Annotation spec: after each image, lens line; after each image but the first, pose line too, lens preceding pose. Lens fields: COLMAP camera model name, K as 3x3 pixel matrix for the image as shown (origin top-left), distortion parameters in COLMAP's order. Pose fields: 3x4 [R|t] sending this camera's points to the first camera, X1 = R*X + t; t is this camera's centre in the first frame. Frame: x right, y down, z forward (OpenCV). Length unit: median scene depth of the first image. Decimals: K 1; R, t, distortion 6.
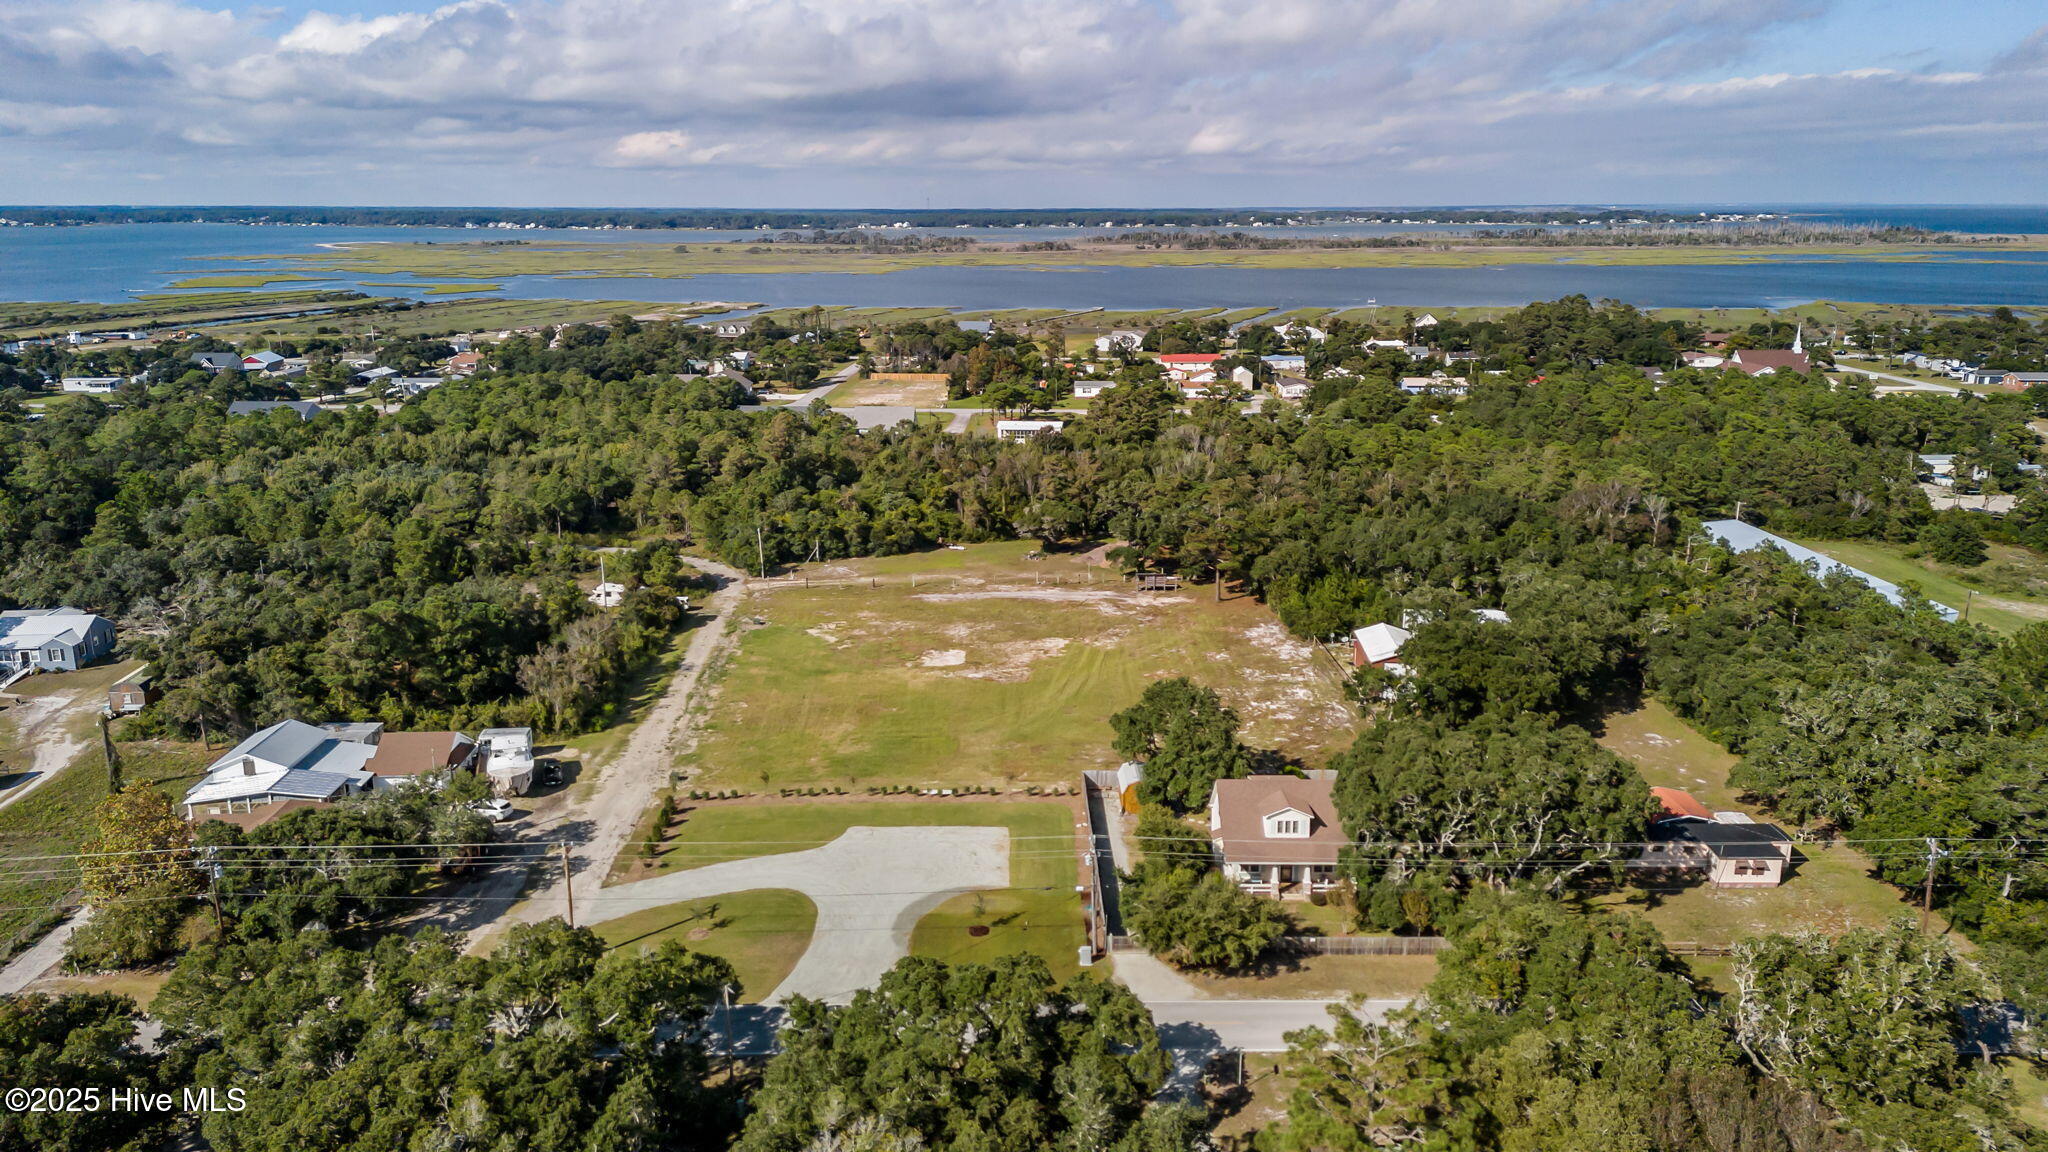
lens RADIAL K [[1501.2, 0, 1040.6], [0, 1501.2, 582.0], [0, 0, 1]] dist [0.063518, -0.056940]
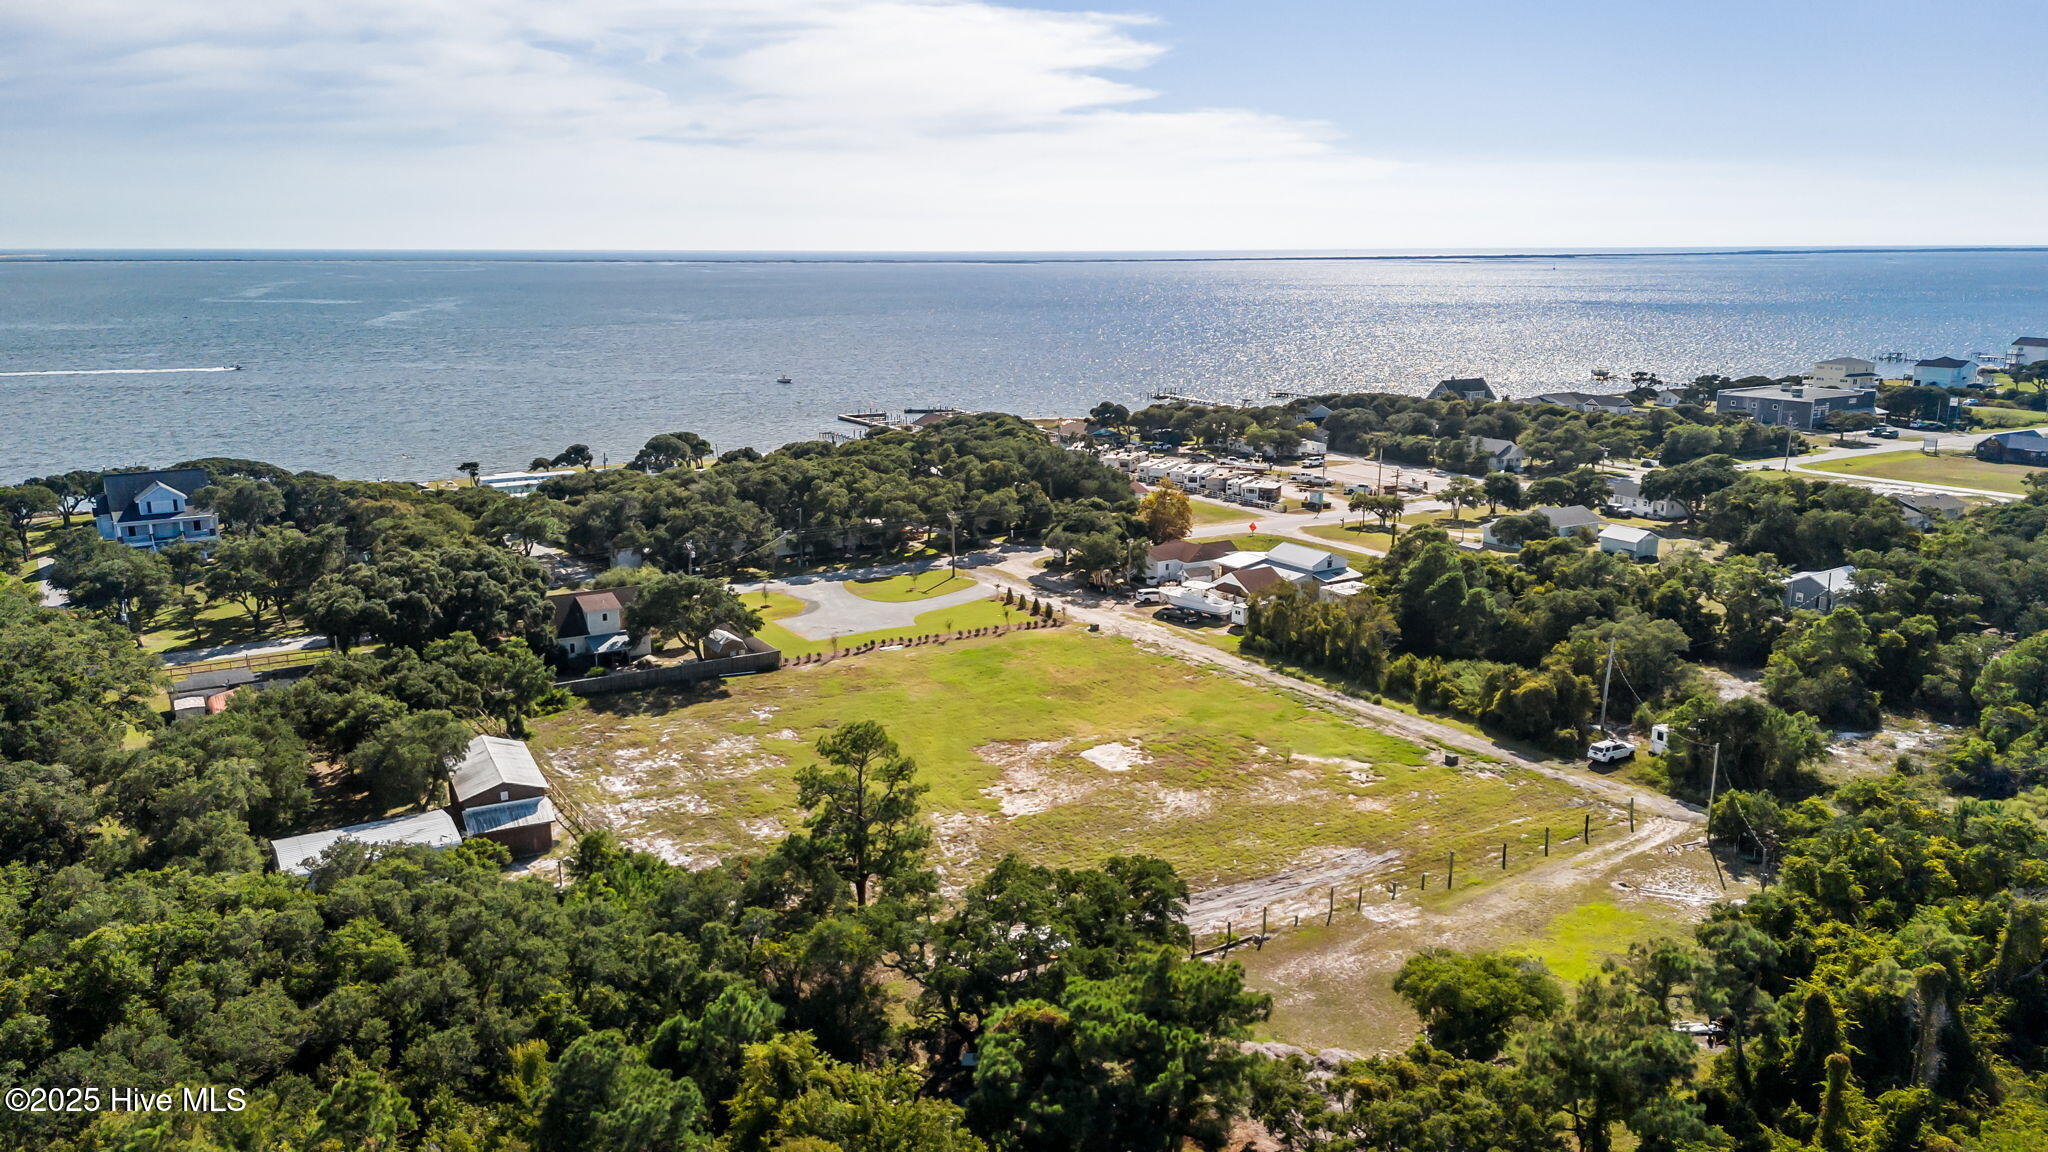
lens RADIAL K [[1501.2, 0, 1035.6], [0, 1501.2, 541.4], [0, 0, 1]] dist [0.063518, -0.056940]
pose [[-0.860321, 0.099662, -0.499915, 0.230909], [-0.124047, 0.910289, 0.394950, -0.233890], [0.494429, 0.401797, -0.770778, 1.050471]]
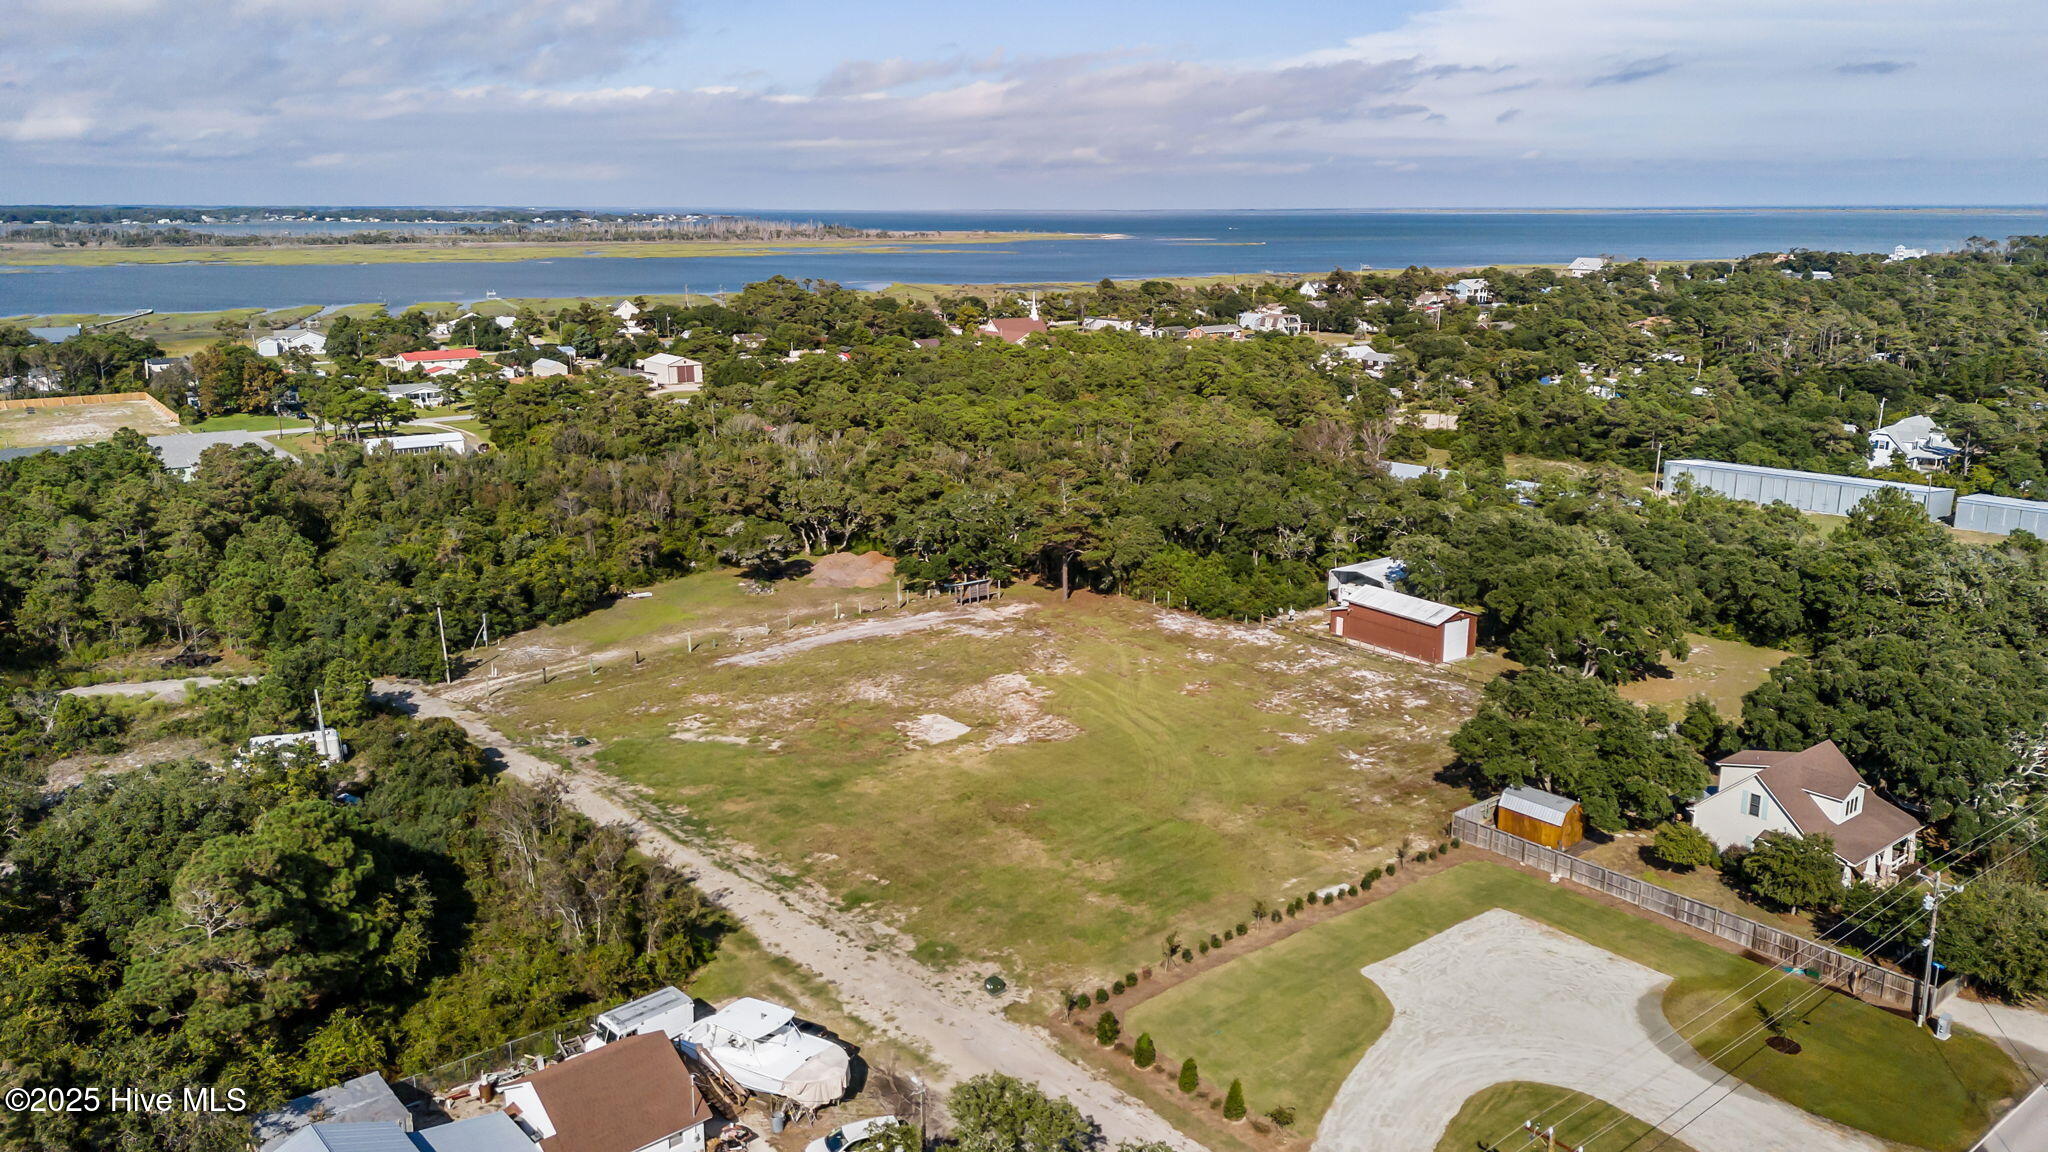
lens RADIAL K [[1501.2, 0, 1028.6], [0, 1501.2, 575.2], [0, 0, 1]] dist [0.063518, -0.056940]
pose [[0.783870, -0.148353, 0.602942, -0.315736], [0.151846, 0.987355, 0.045527, -0.033420], [-0.602072, 0.055867, 0.796485, 0.271391]]
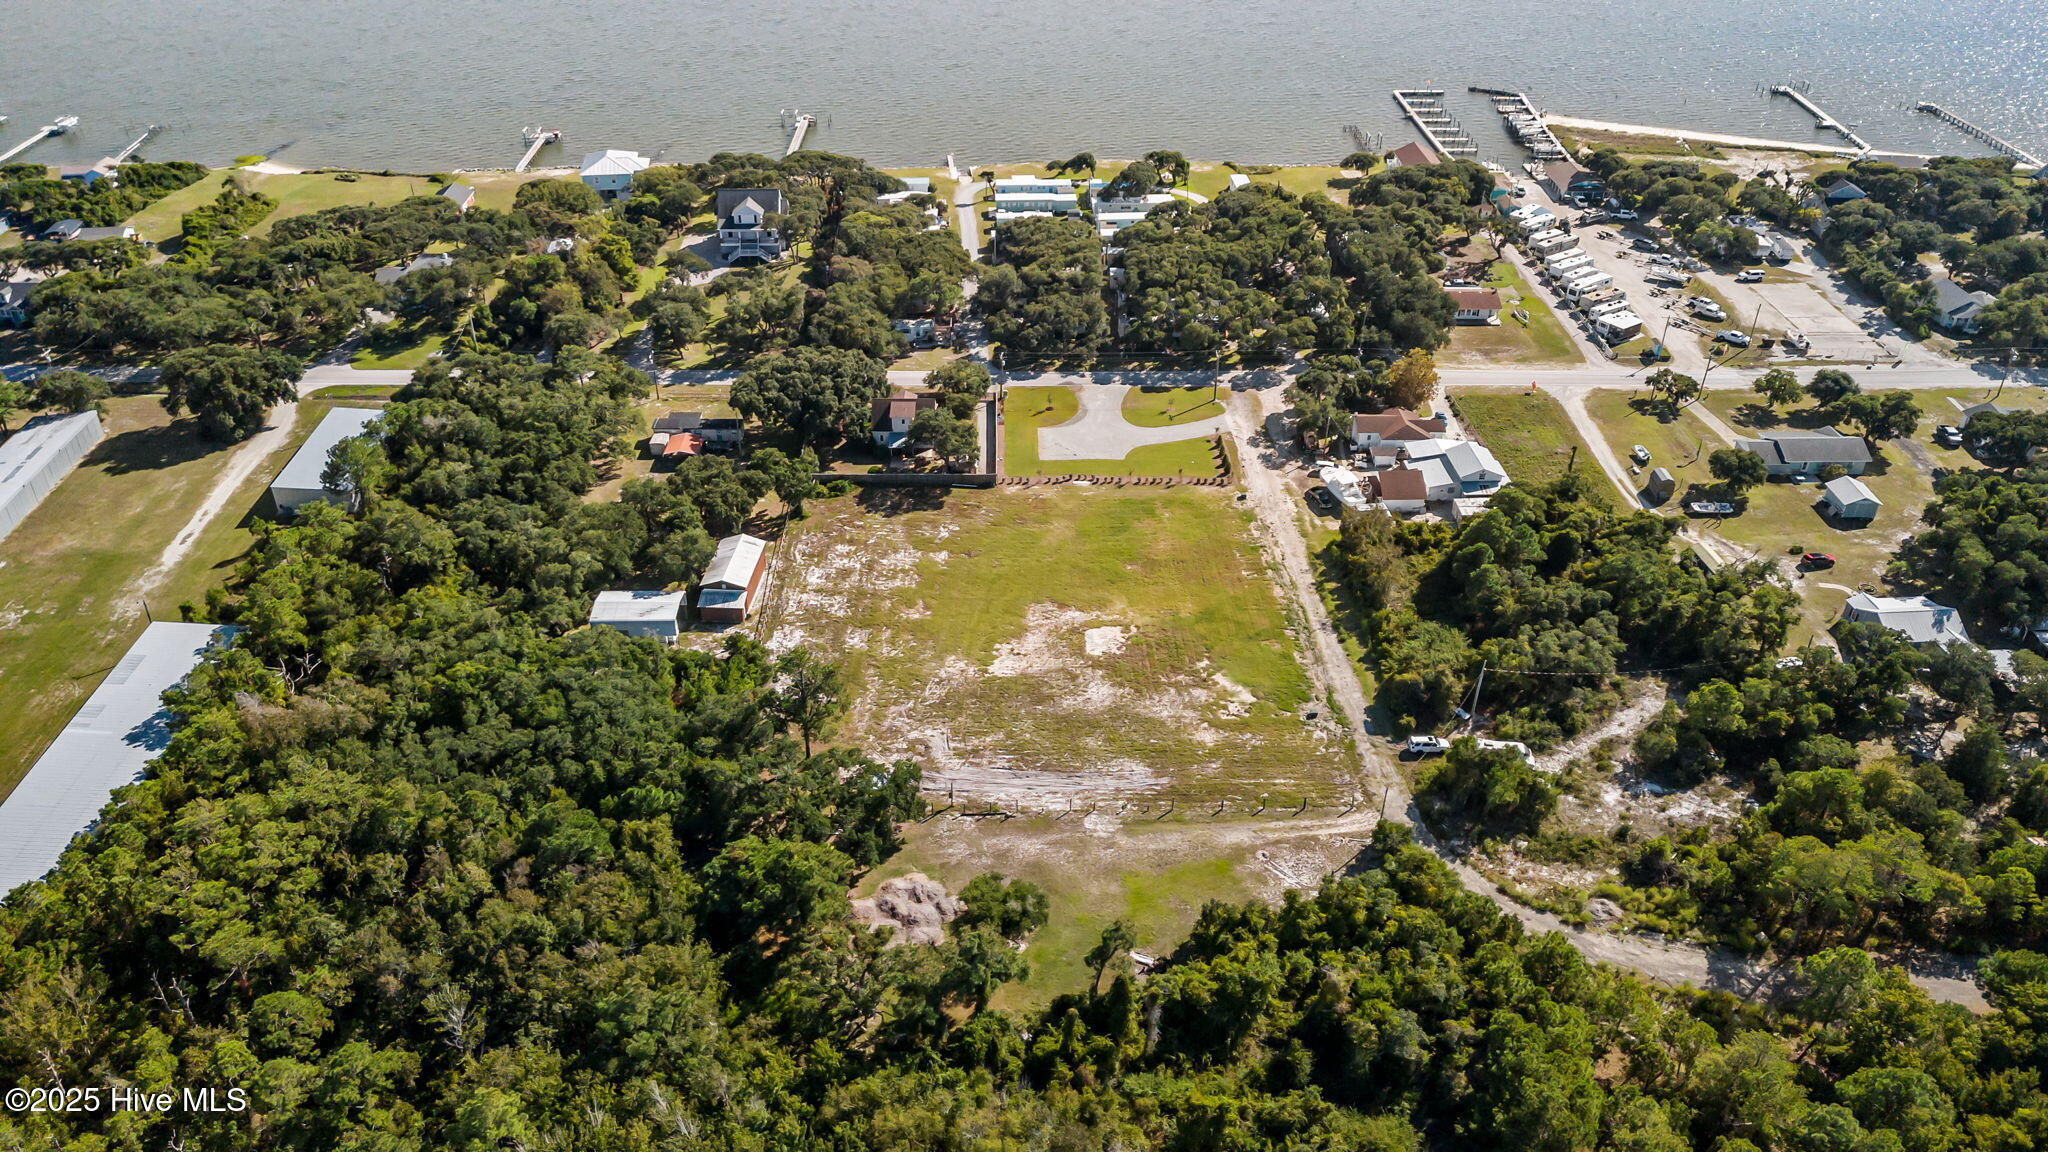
lens RADIAL K [[1501.2, 0, 1041.7], [0, 1501.2, 564.4], [0, 0, 1]] dist [0.063518, -0.056940]
pose [[-0.999984, -0.004746, -0.003087, -0.009841], [-0.005515, 0.693189, 0.720735, -0.546401], [-0.001281, 0.720740, -0.693204, 1.199750]]
